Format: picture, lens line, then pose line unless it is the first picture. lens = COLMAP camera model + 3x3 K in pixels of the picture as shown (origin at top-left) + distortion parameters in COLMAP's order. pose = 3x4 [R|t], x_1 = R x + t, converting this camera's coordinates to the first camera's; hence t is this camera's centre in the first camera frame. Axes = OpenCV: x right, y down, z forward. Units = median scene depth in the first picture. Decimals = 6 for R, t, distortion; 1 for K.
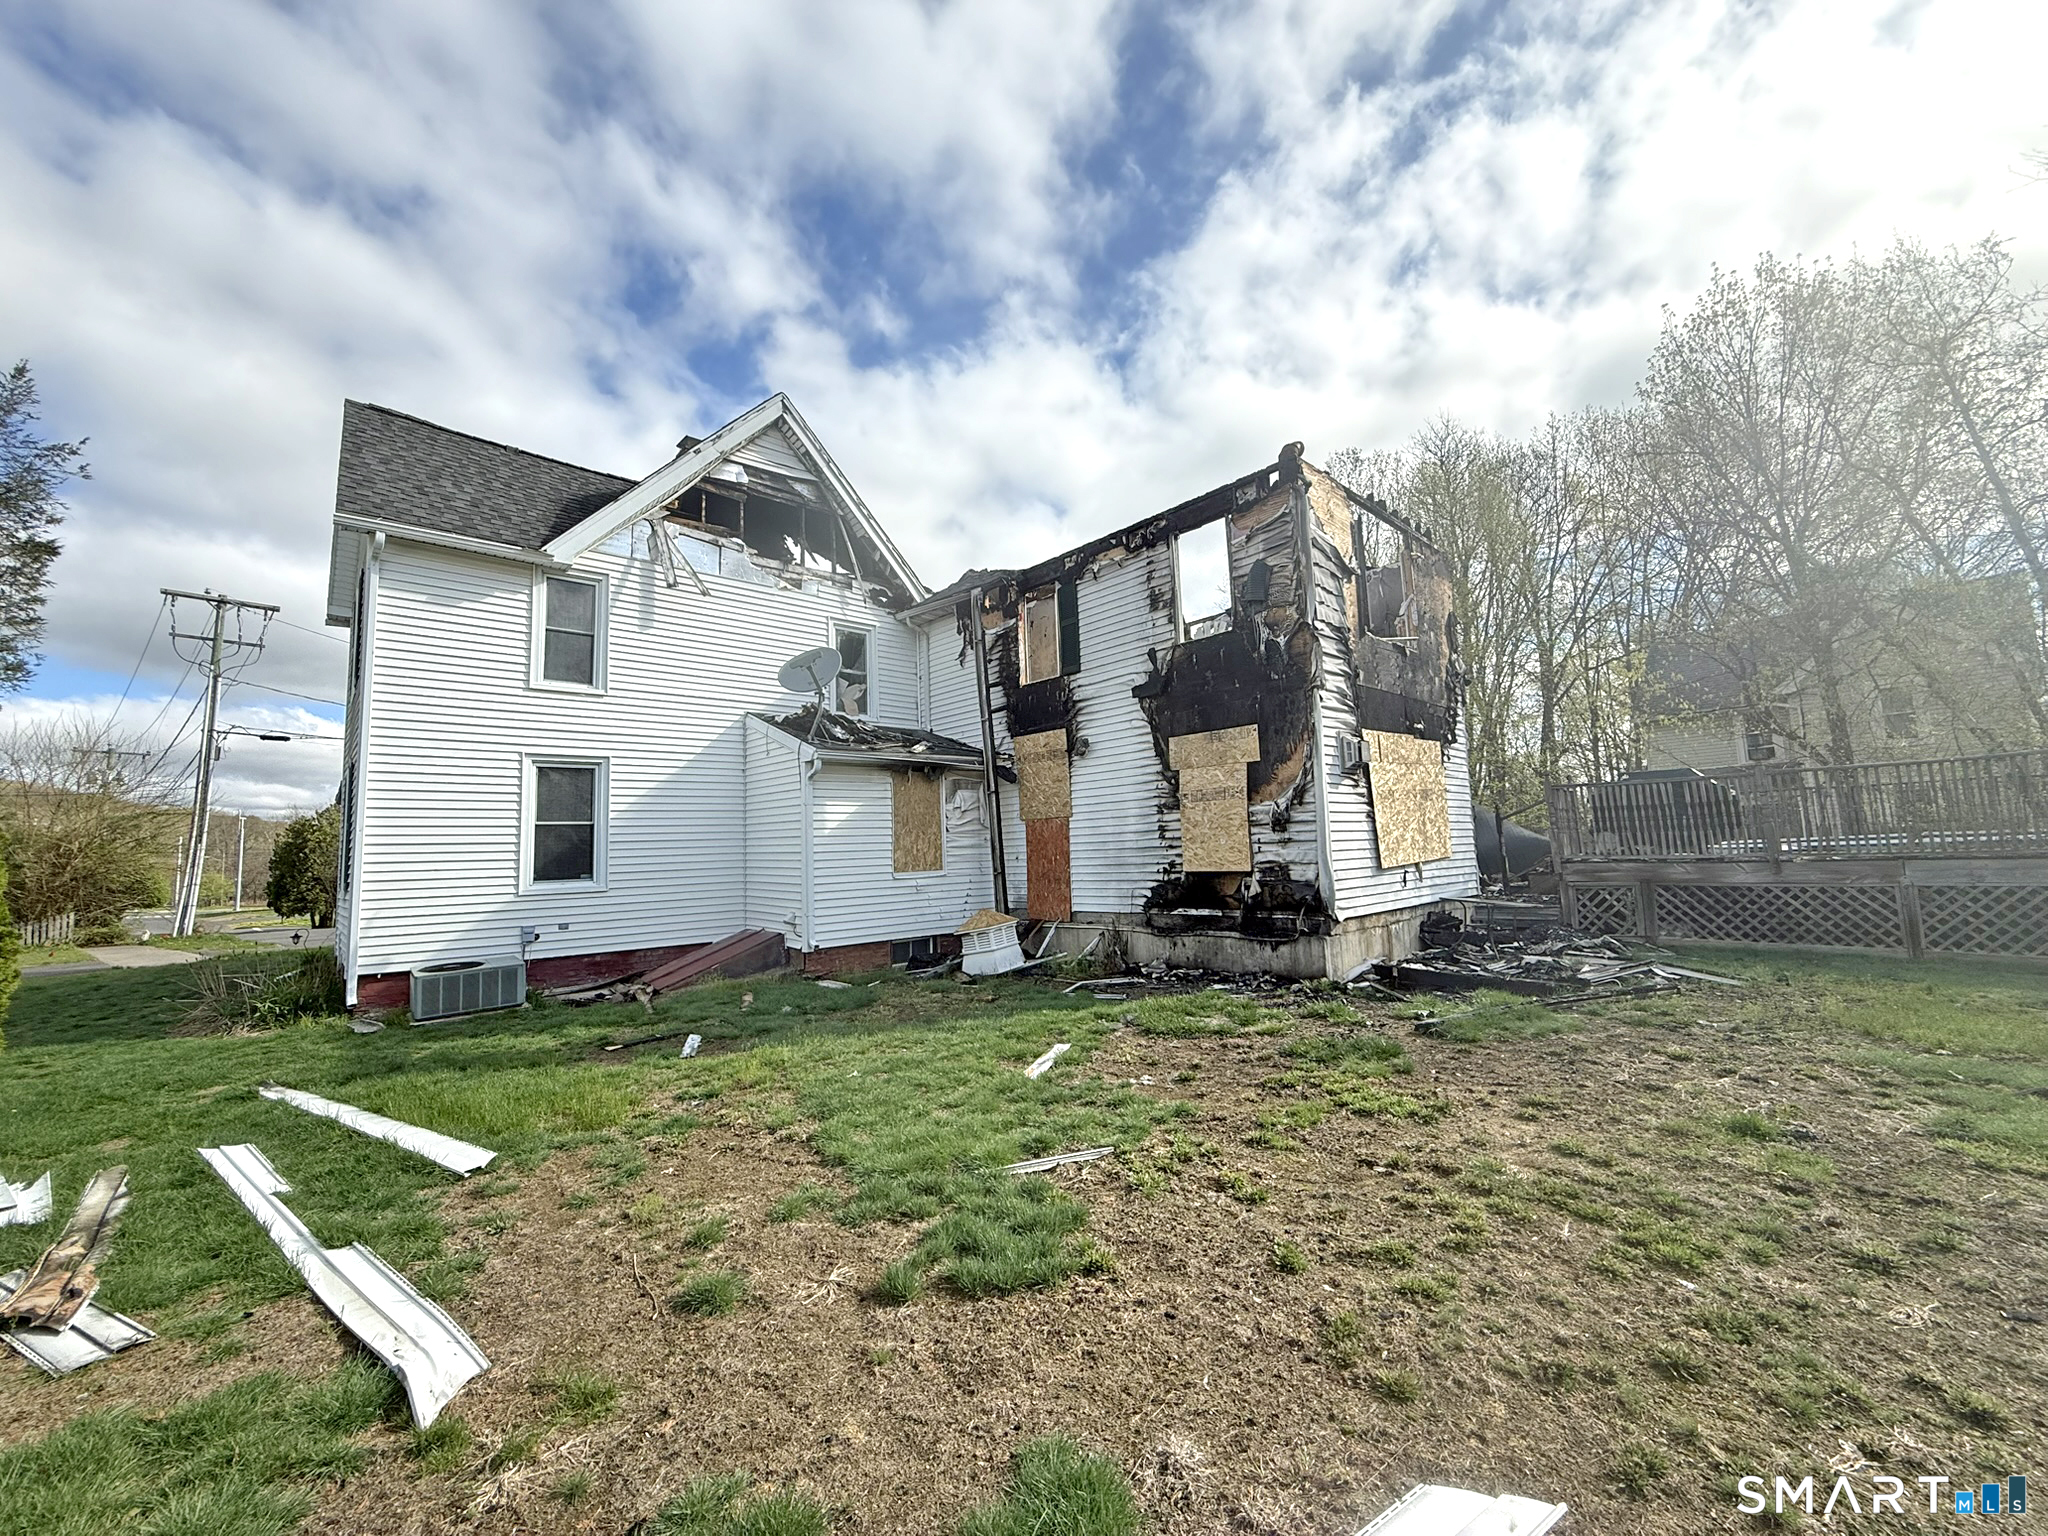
lens RADIAL K [[814.3, 0, 1017.4], [0, 814.3, 767.6], [0, 0, 1]] dist [-0.000737, 0.000205]
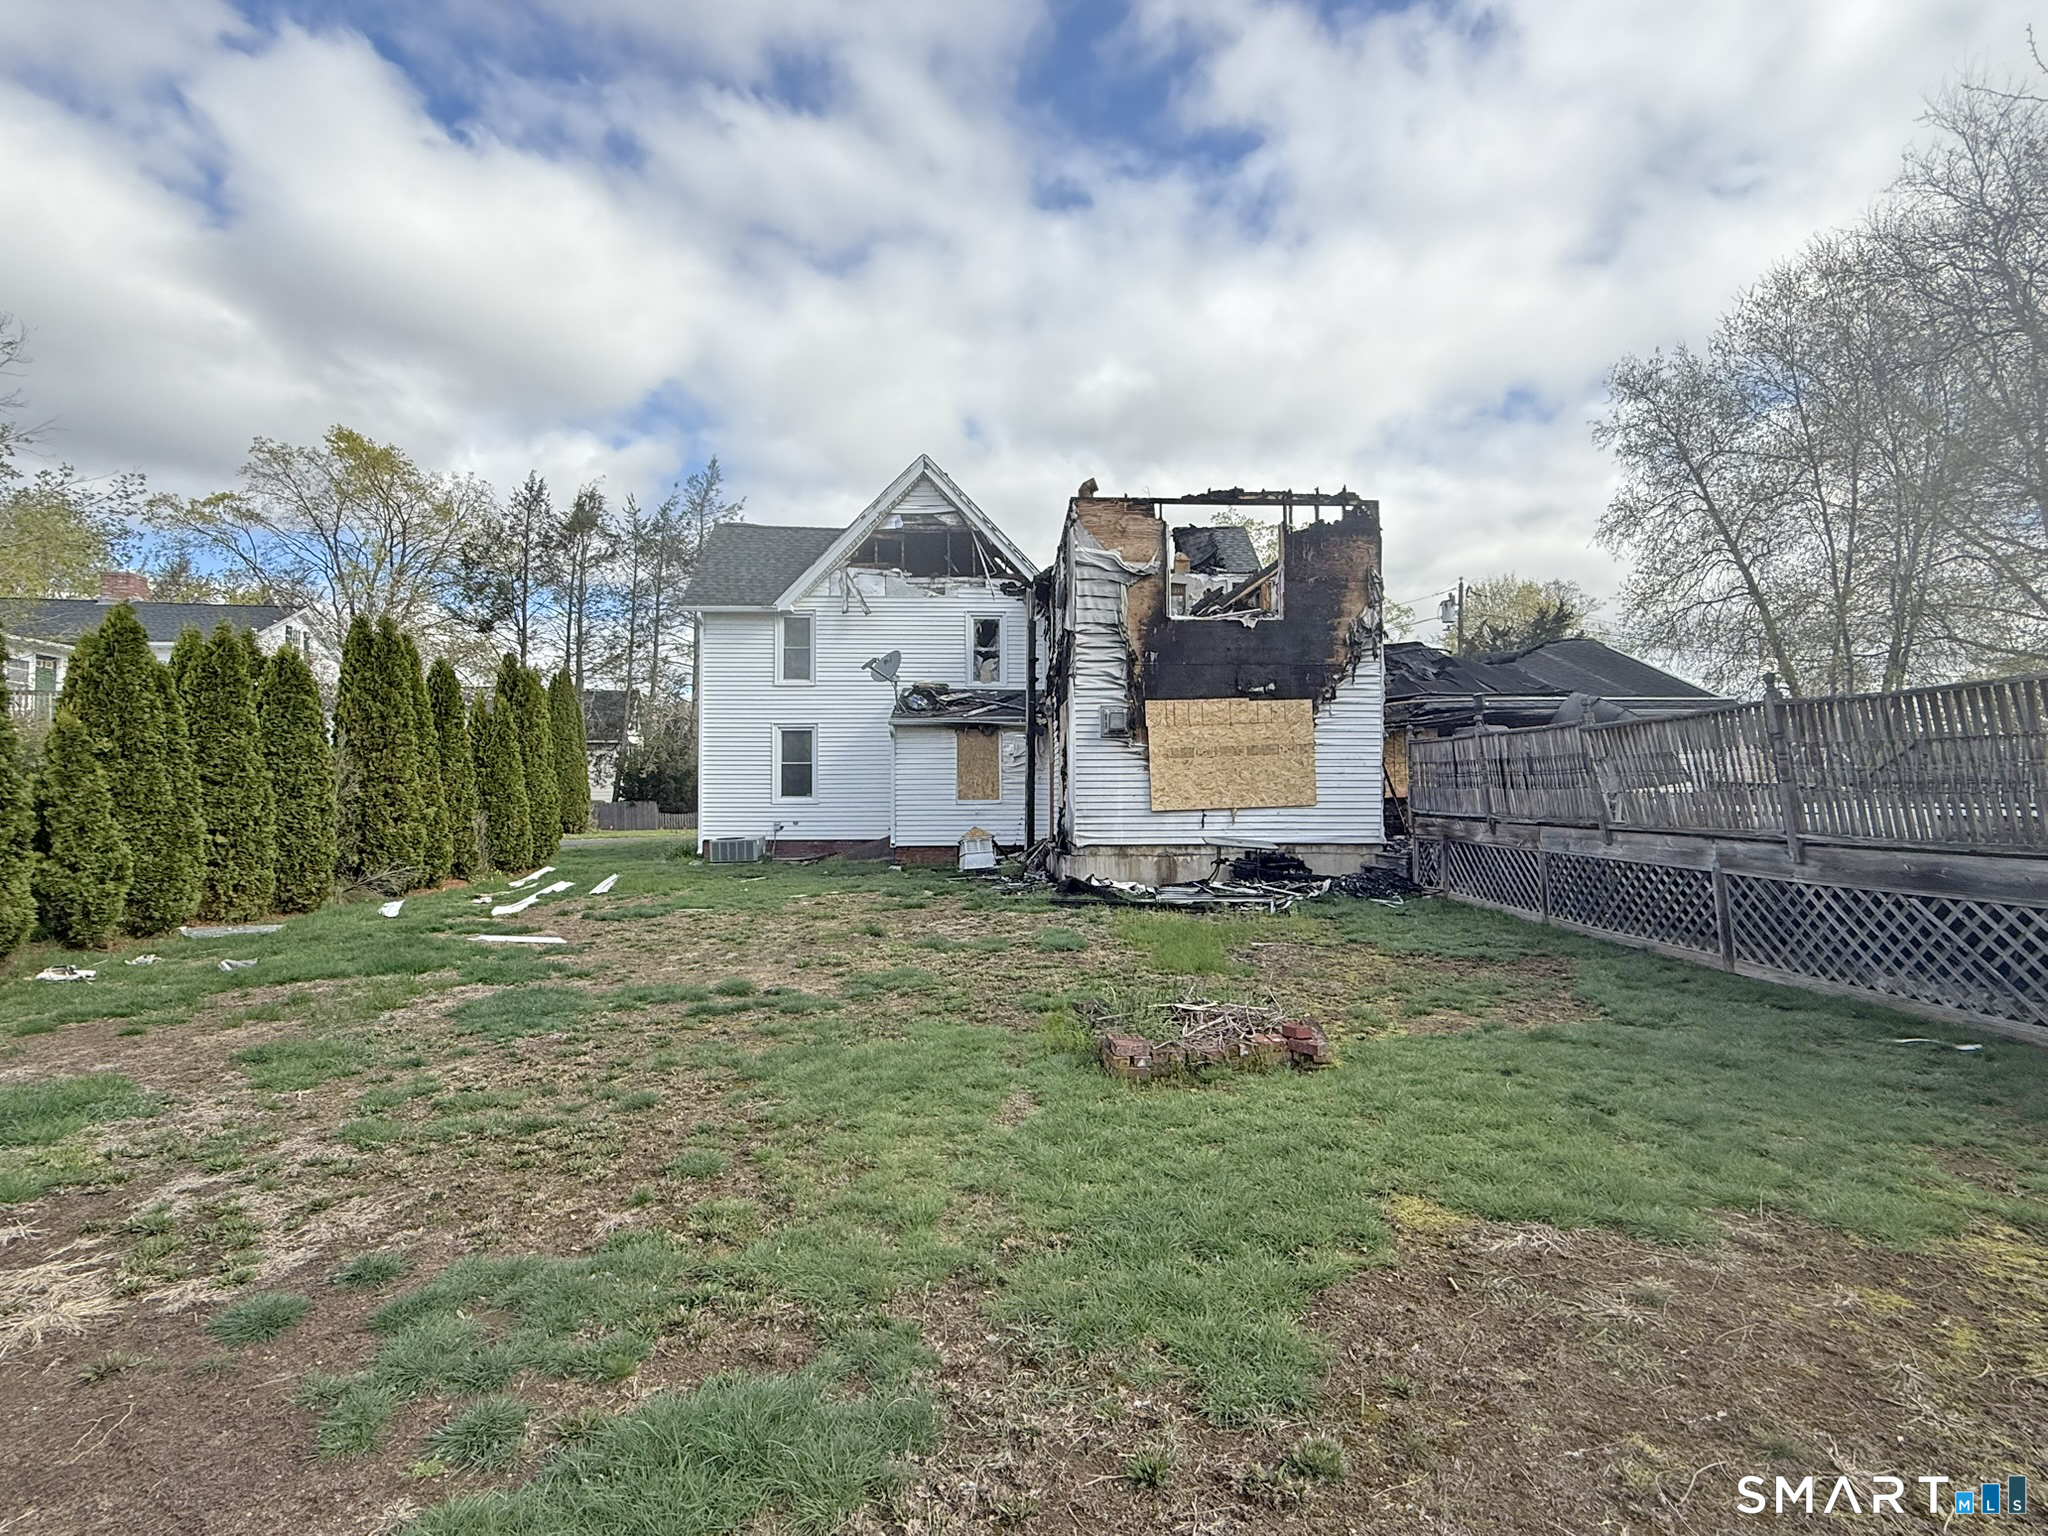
lens RADIAL K [[983.2, 0, 1024.0], [0, 983.2, 768.0], [0, 0, 1]] dist [-0.000047, -0.000282]
pose [[0.762908, 0.018437, -0.646244, 1.181544], [0.044513, 0.995723, 0.080956, -0.070005], [0.644973, -0.090528, 0.758825, -0.266333]]
